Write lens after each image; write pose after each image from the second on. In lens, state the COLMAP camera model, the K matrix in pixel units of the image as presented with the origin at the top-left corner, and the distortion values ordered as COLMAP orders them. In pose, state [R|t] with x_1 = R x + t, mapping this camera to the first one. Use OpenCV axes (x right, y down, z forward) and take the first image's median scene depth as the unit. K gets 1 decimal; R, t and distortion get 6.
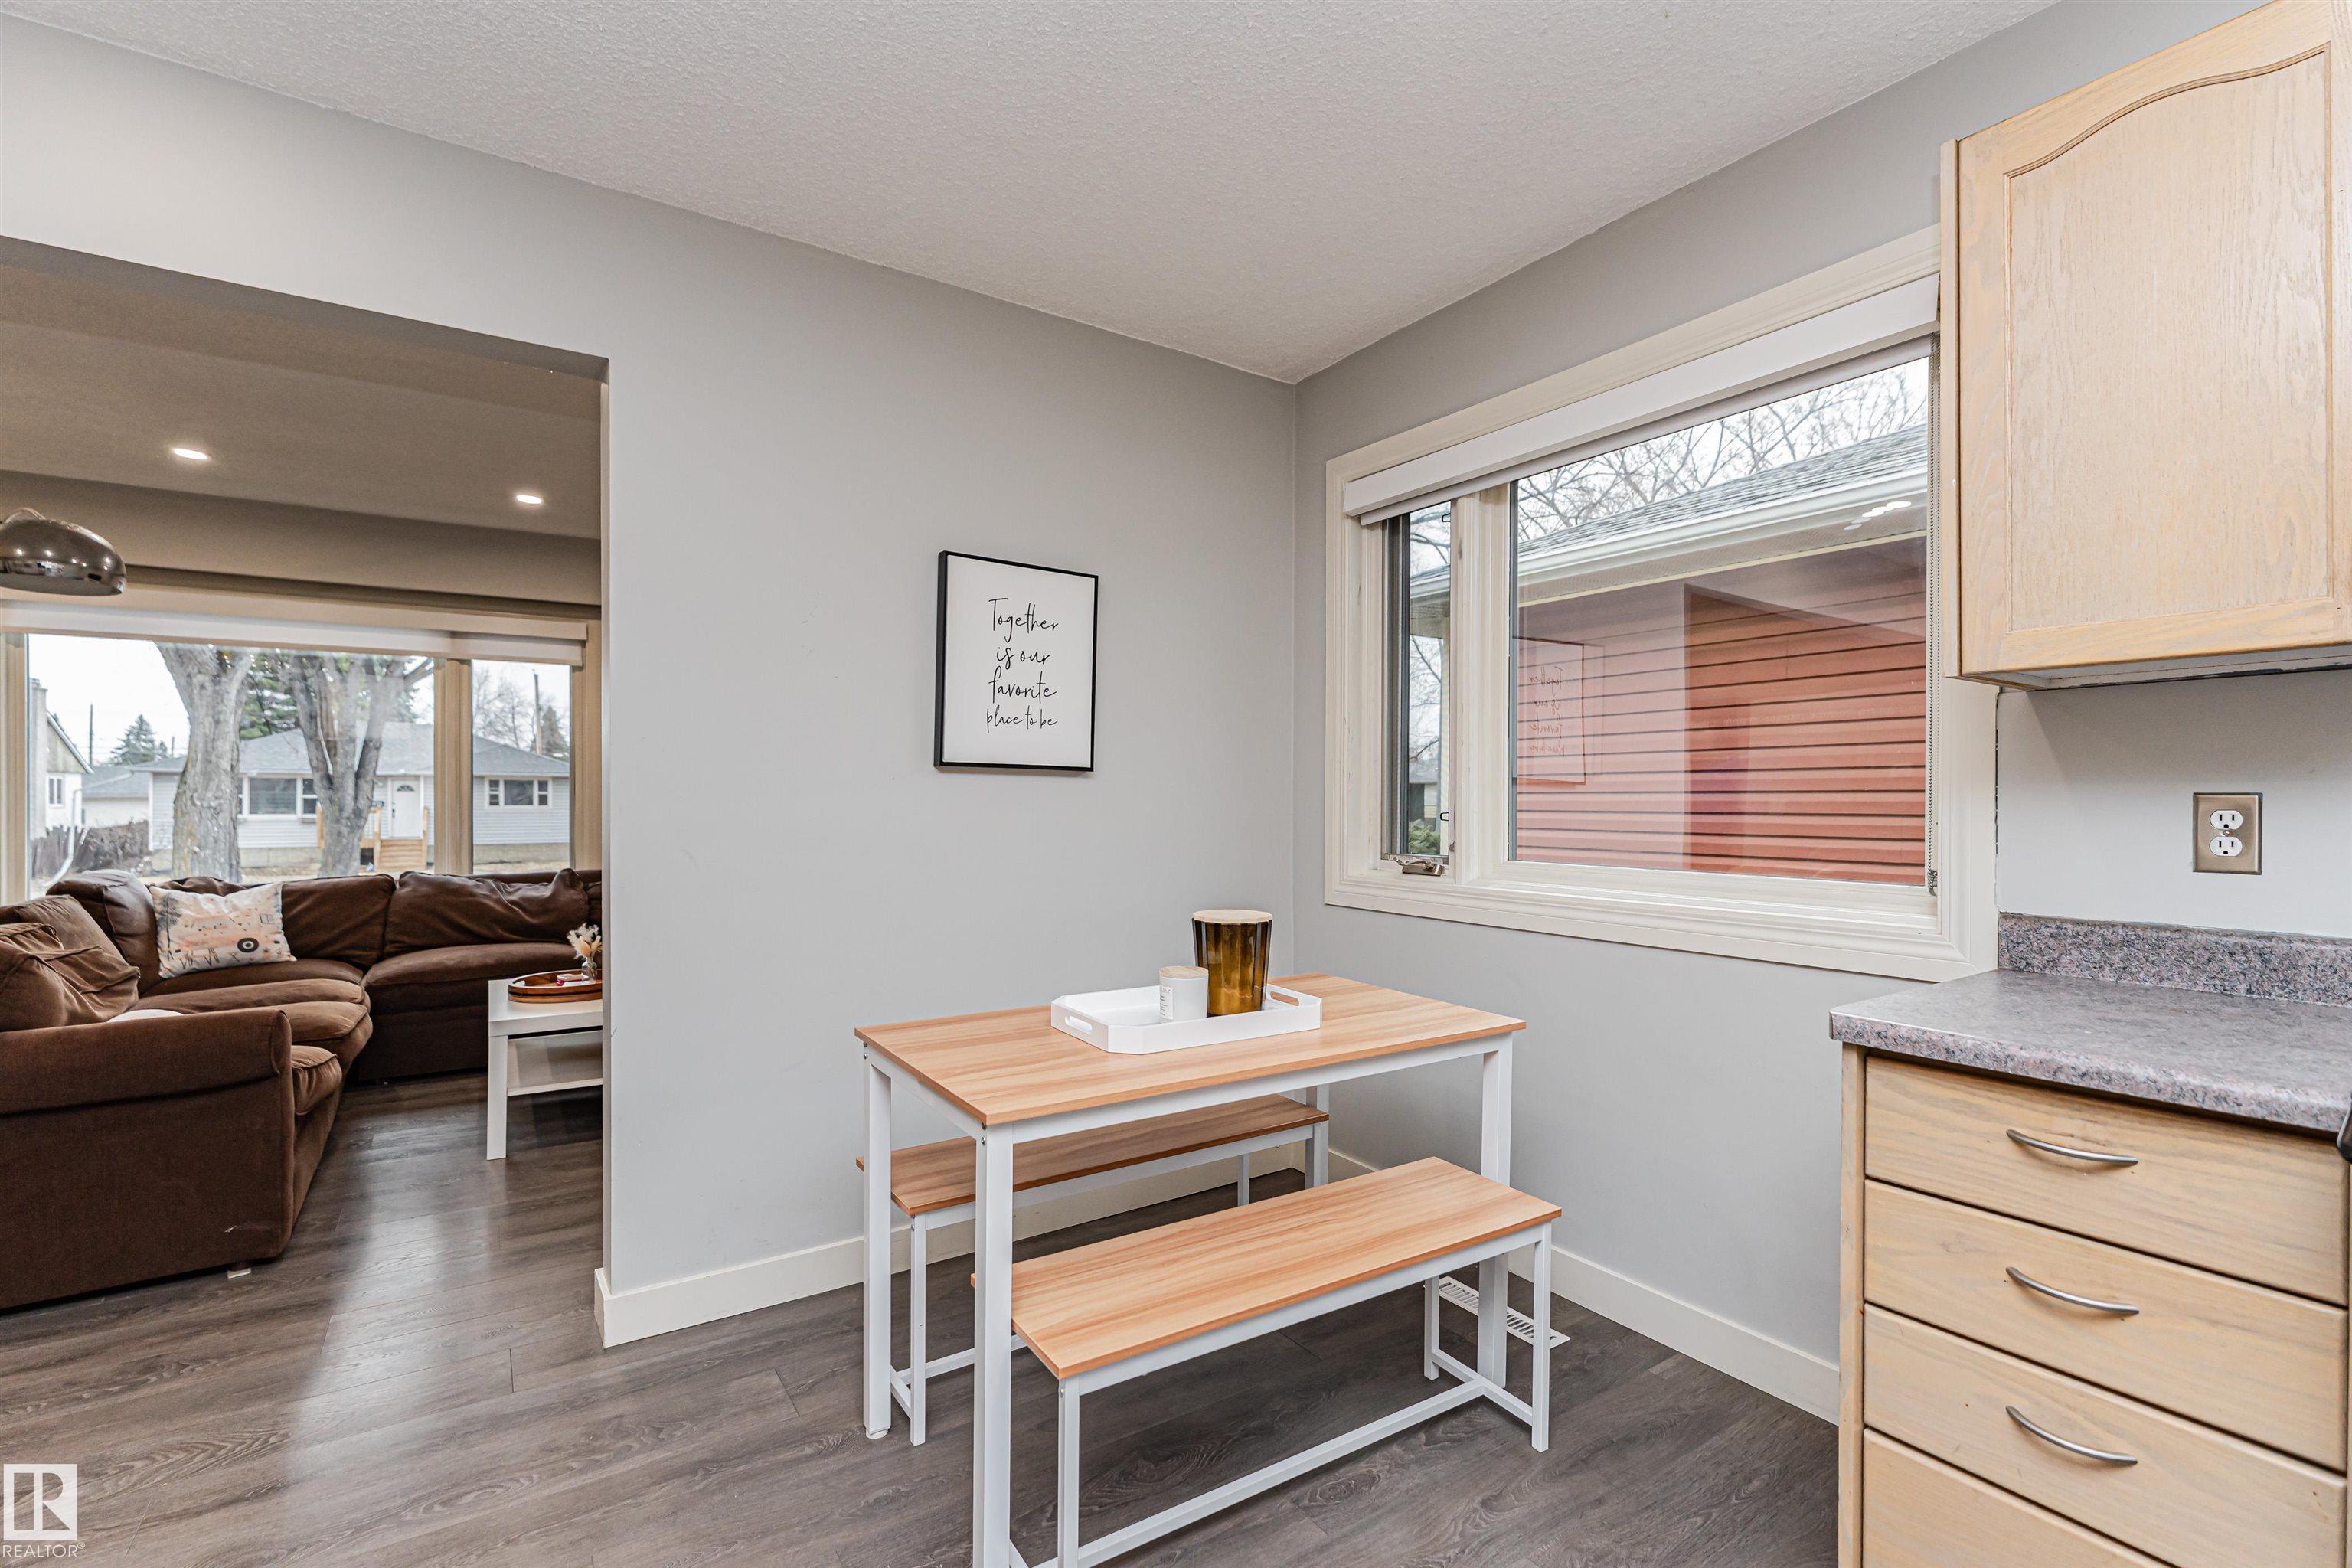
lens RADIAL K [[1054.9, 0, 1173.6], [0, 1054.9, 798.4], [0, 0, 1]] dist [-0.000700, 0.000160]
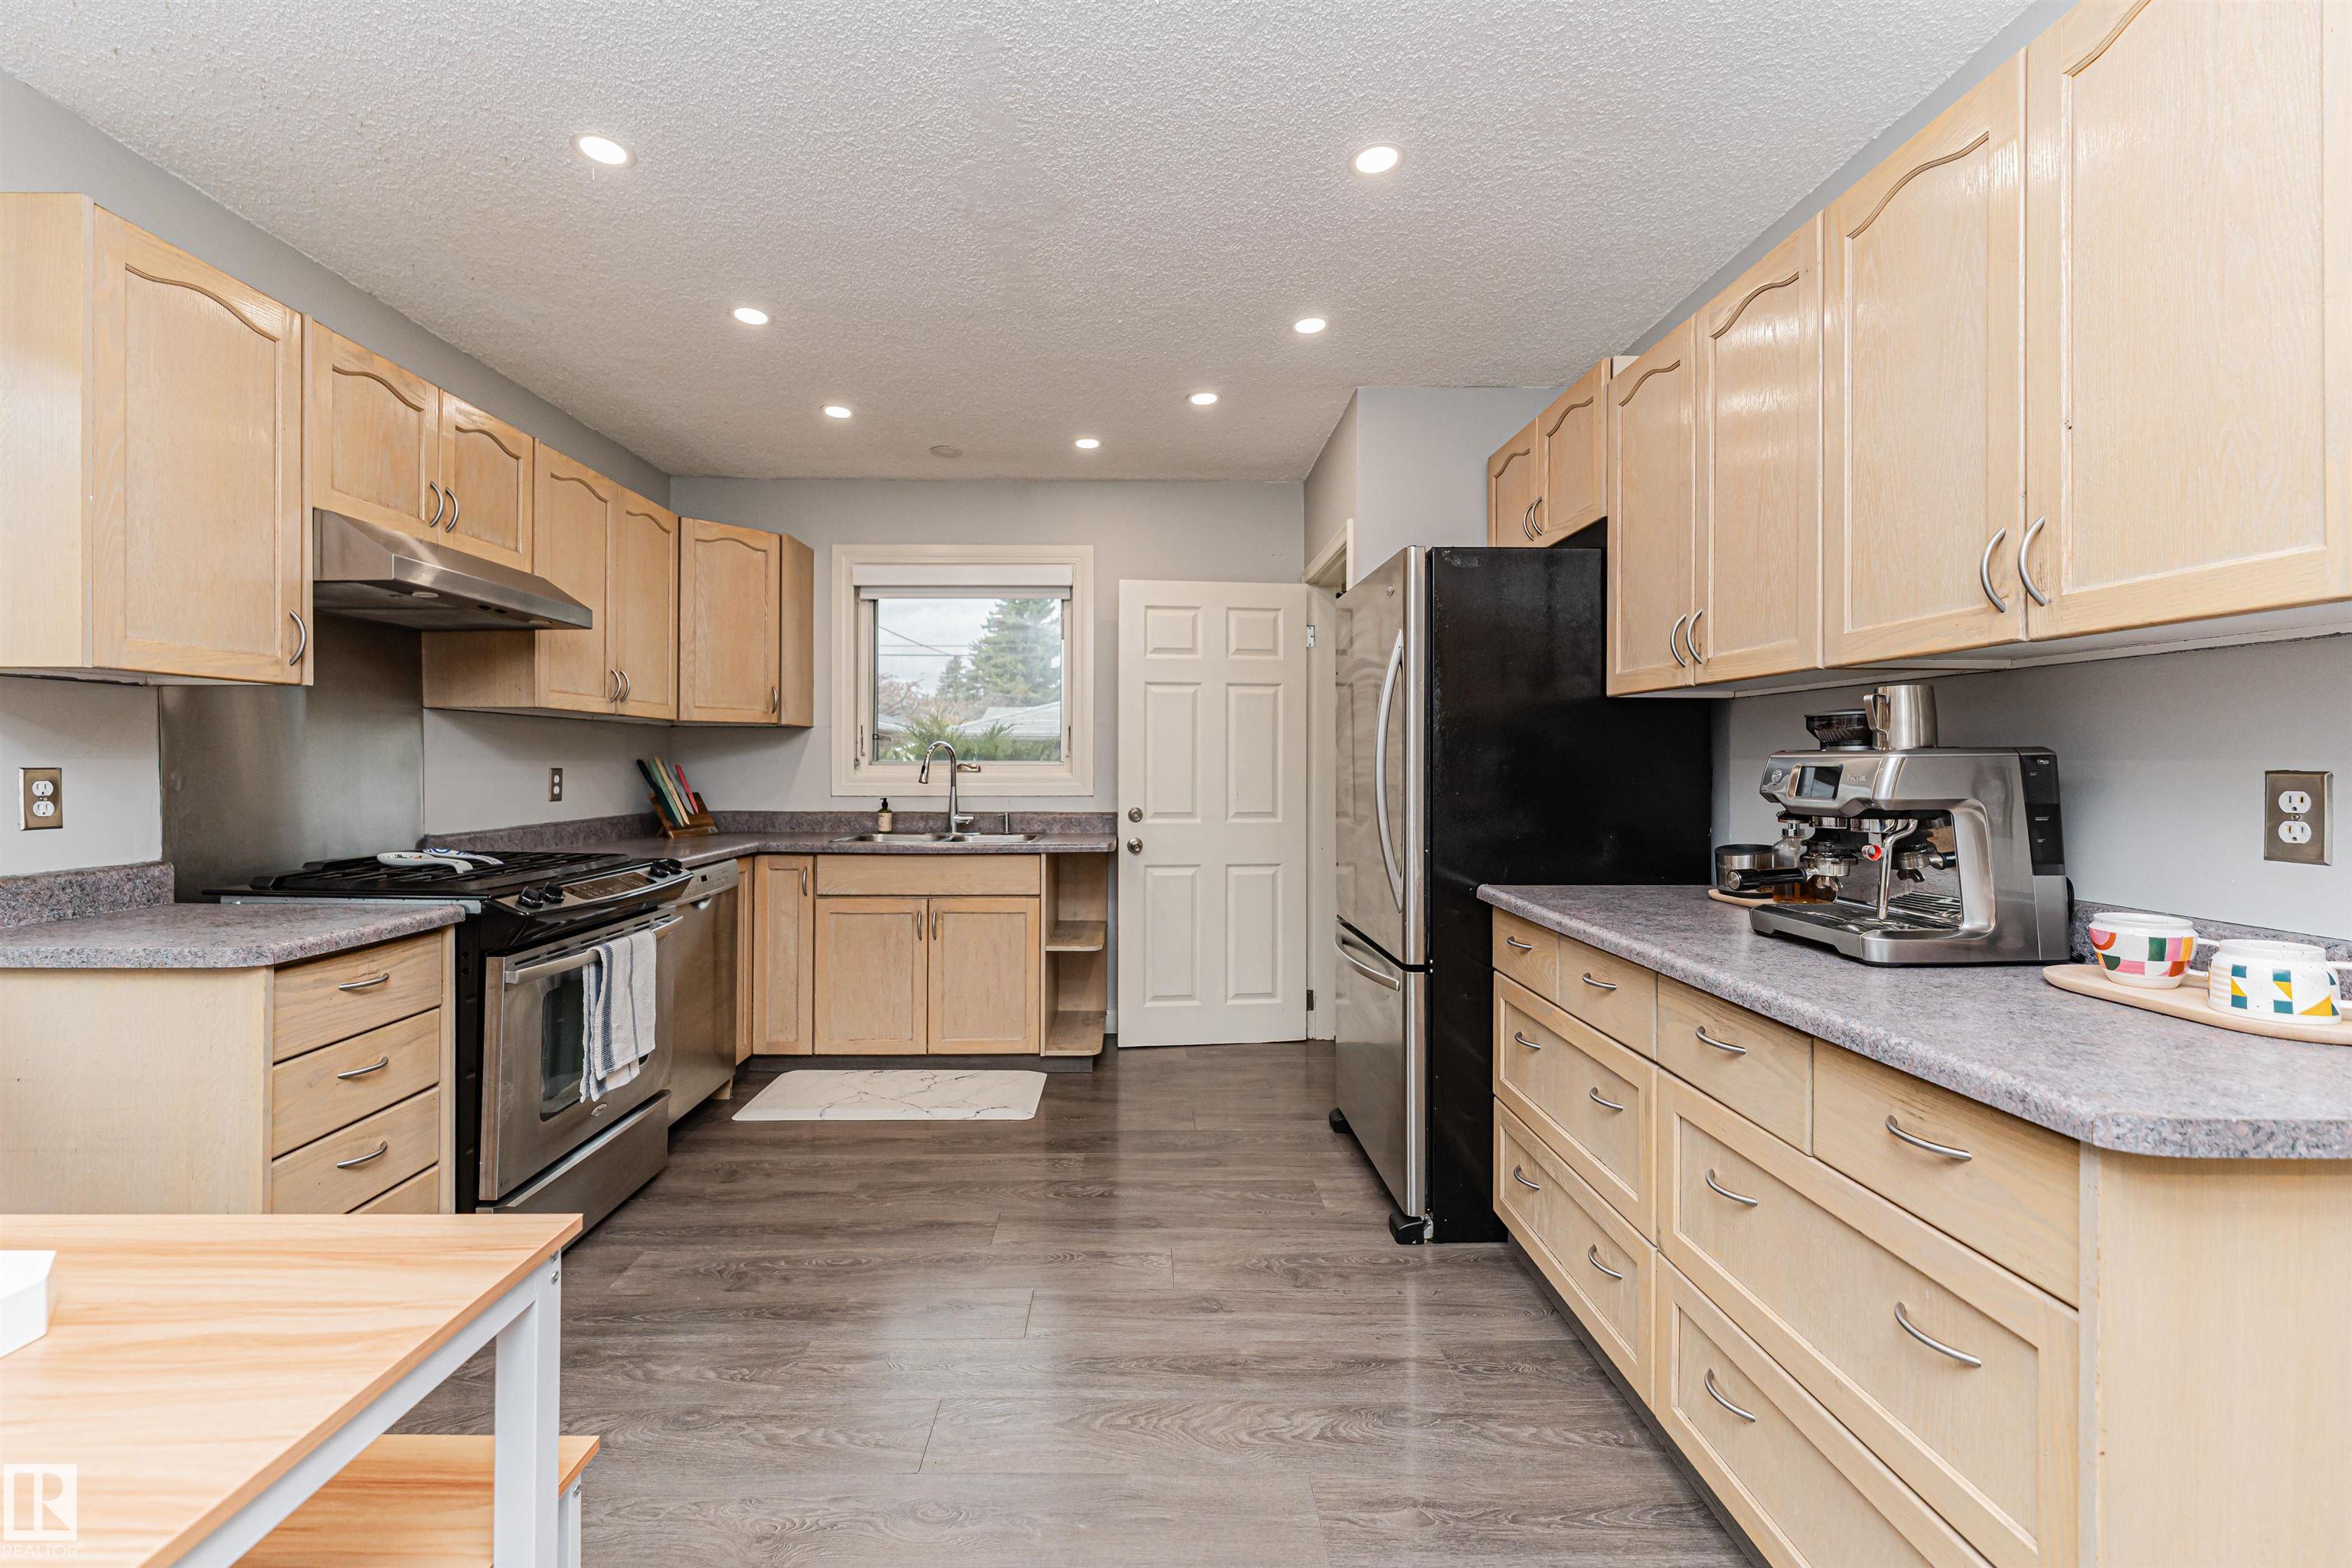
lens RADIAL K [[967.1, 0, 1135.6], [0, 967.1, 756.5], [0, 0, 1]] dist [0.001873, -0.000002]
pose [[-0.829652, -0.001702, 0.558279, -0.408912], [-0.004397, 0.999984, -0.003485, -0.010573], [-0.558264, -0.005346, -0.829646, 0.634175]]
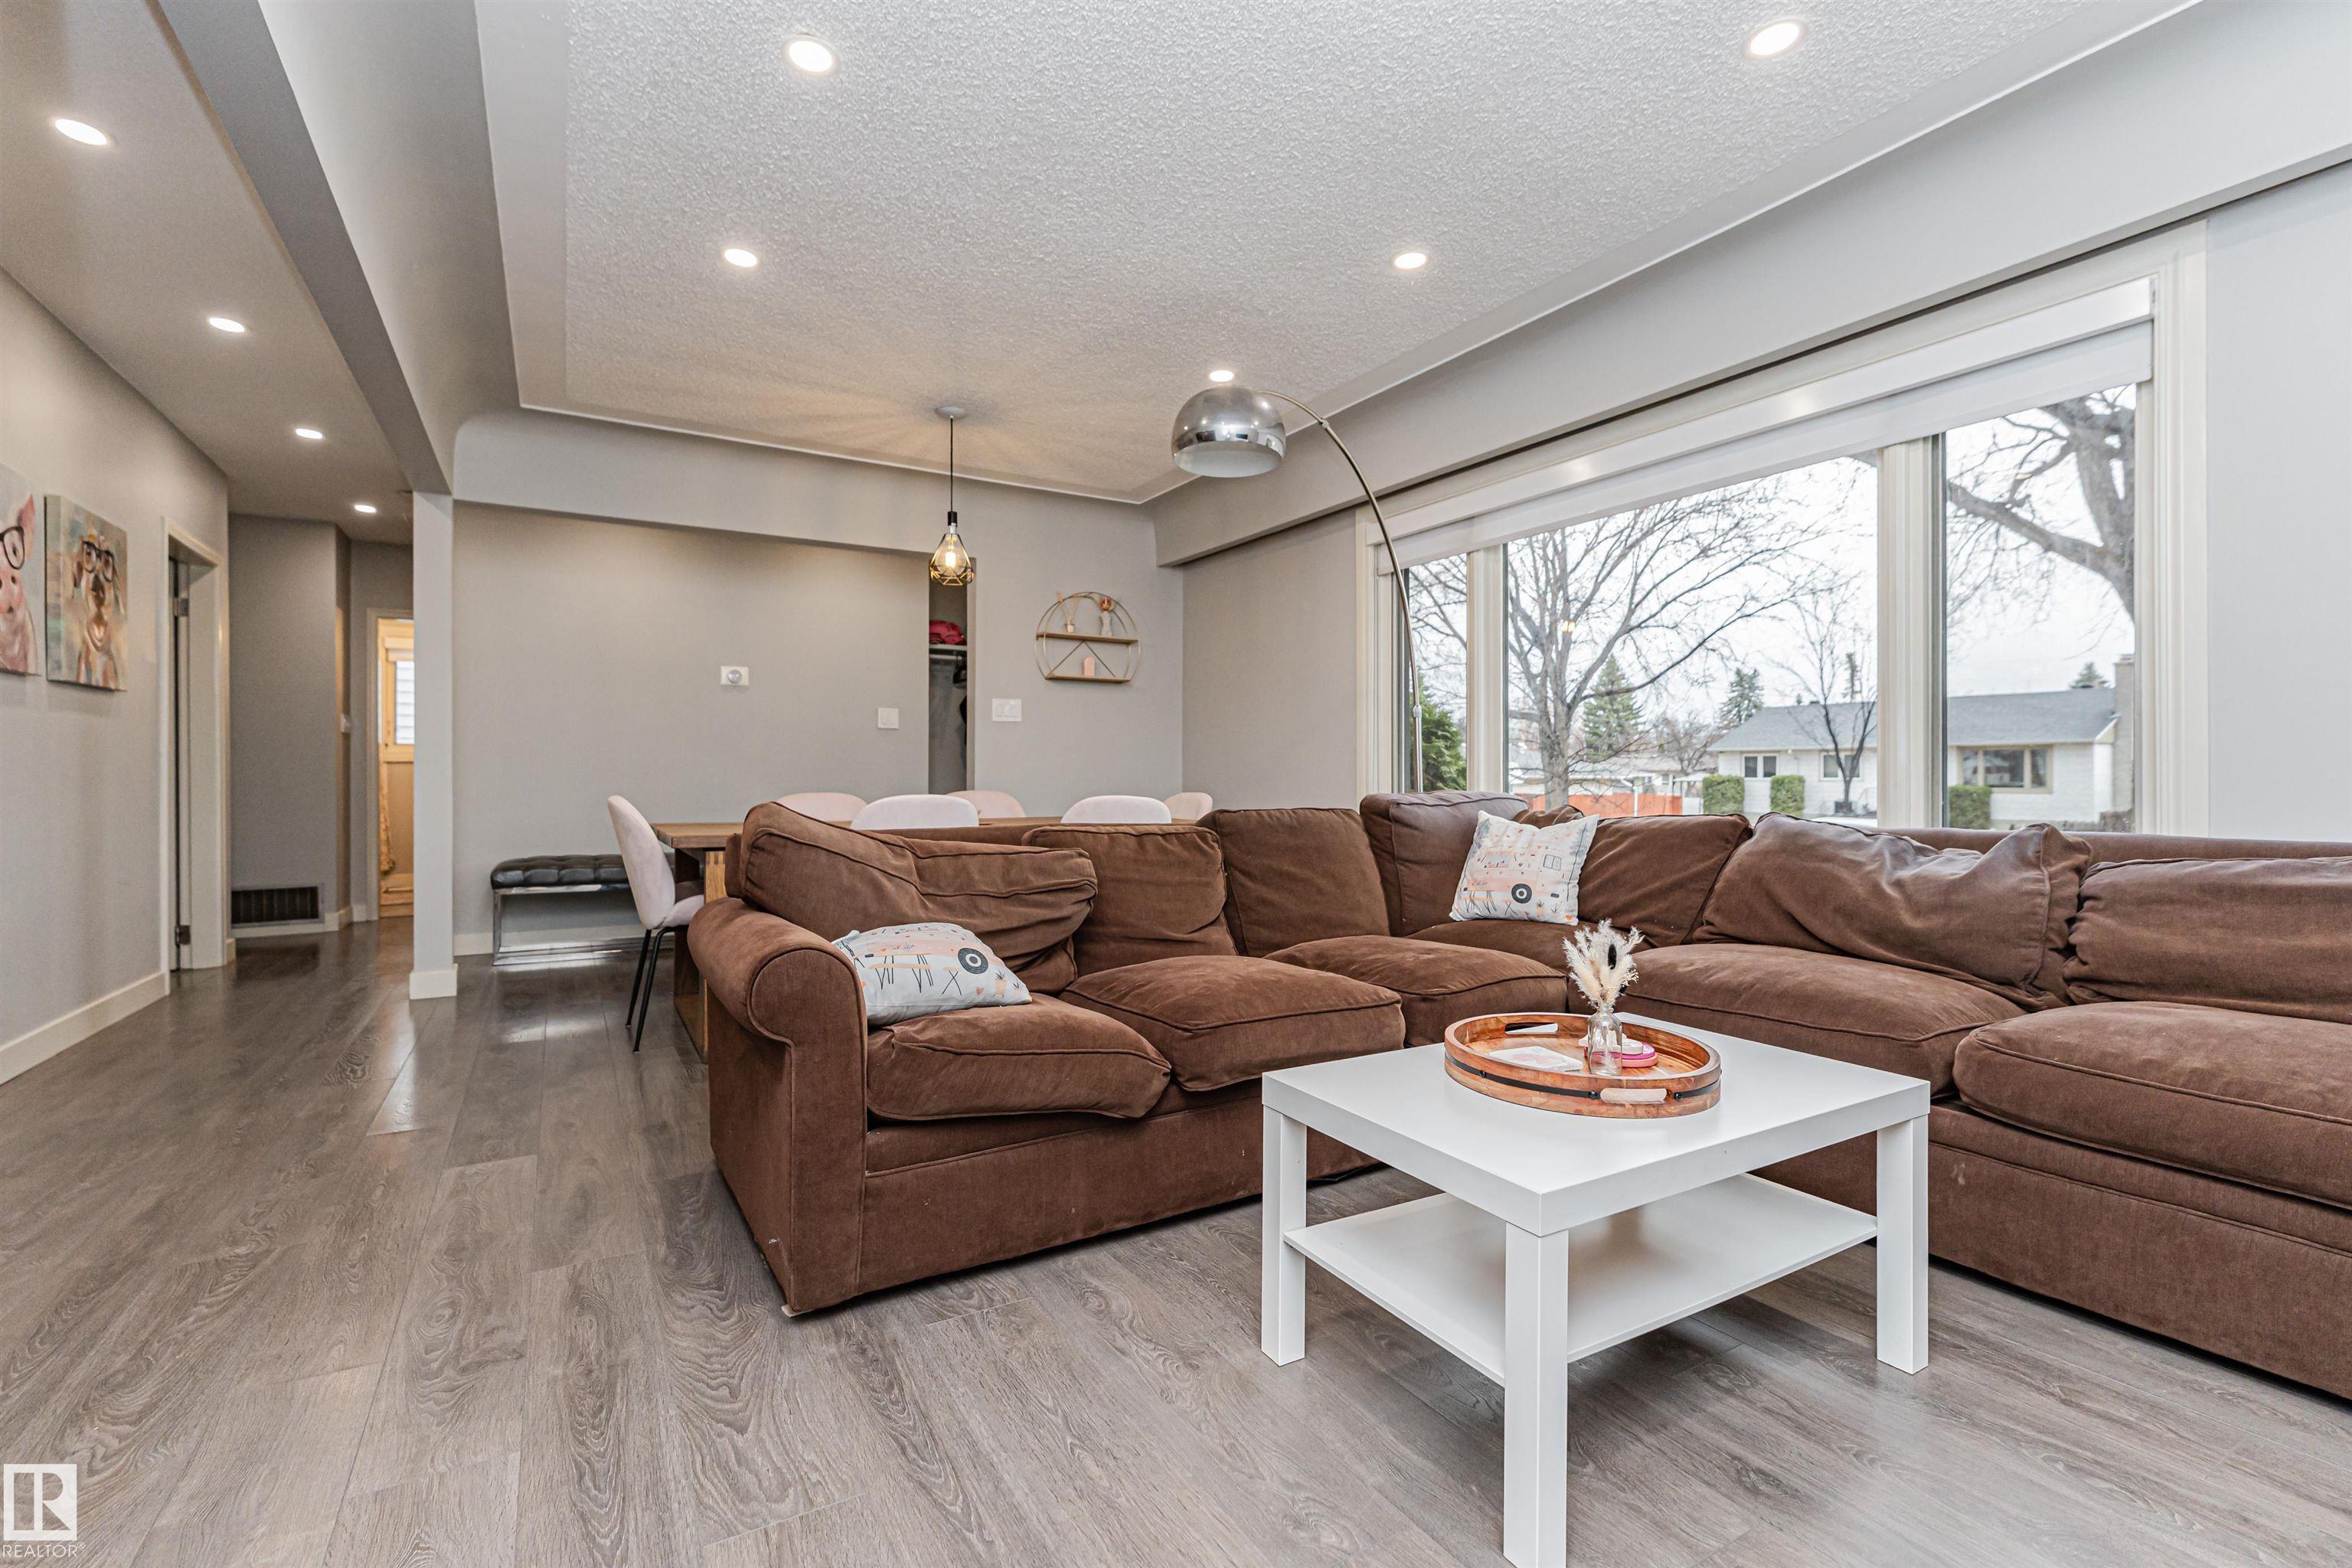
lens RADIAL K [[1039.4, 0, 1154.1], [0, 1039.4, 779.0], [0, 0, 1]] dist [0.000649, 0.000116]
pose [[-0.079861, -0.002241, -0.996804, -0.177654], [-0.000560, 0.999997, -0.002204, 0.081549], [0.996806, 0.000382, -0.079862, 1.084852]]
